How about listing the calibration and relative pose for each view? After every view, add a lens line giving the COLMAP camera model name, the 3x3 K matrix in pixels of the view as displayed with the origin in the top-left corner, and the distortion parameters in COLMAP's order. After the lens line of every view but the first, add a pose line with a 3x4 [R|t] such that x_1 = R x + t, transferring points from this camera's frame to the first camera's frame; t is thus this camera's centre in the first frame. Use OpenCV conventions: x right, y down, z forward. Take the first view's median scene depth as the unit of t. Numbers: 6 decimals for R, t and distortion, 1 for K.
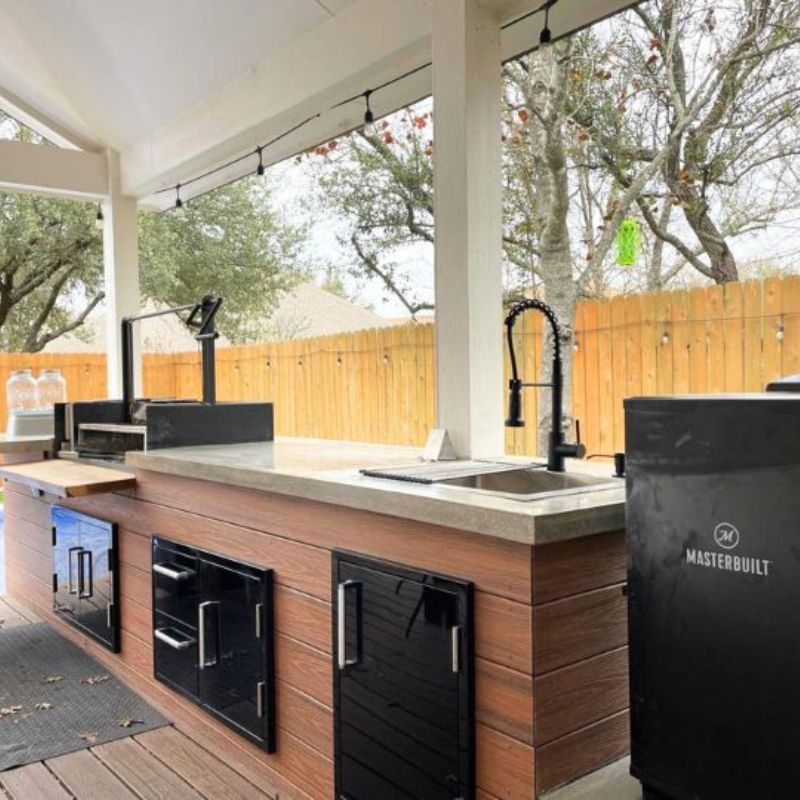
lens RADIAL K [[789.5, 0, 377.2], [0, 789.5, 400.2], [0, 0, 1]] dist [0.057853, -0.107654]
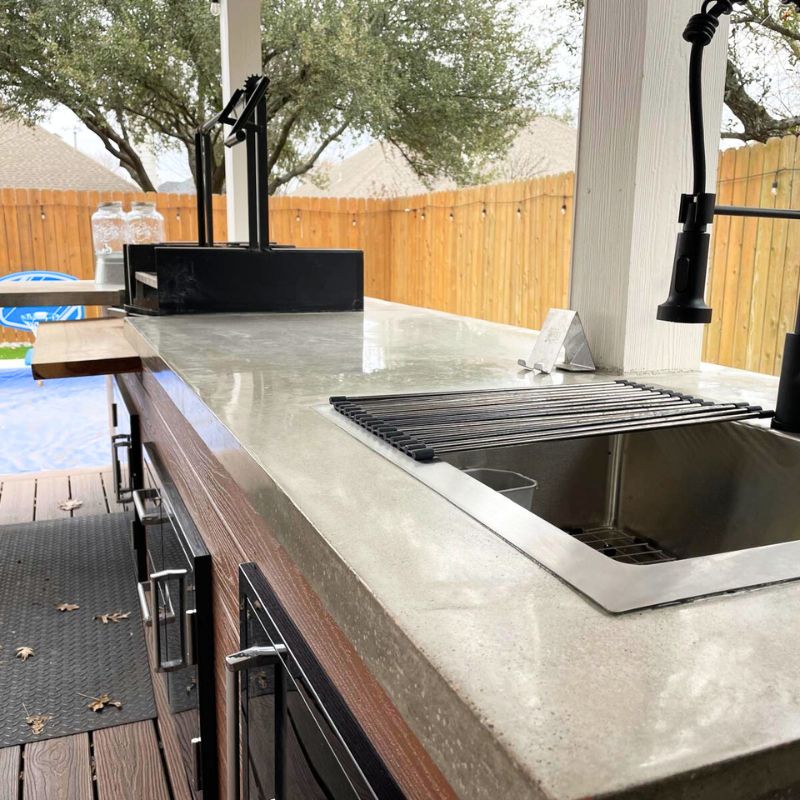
lens RADIAL K [[819.3, 0, 400.0], [0, 819.3, 400.0], [0, 0, 1]] dist [0.023718, 0.000997]
pose [[0.961393, 0.078868, -0.263633, 0.027012], [-0.032061, 0.983627, 0.177343, 0.000826], [0.273303, -0.162044, 0.948181, 0.103951]]
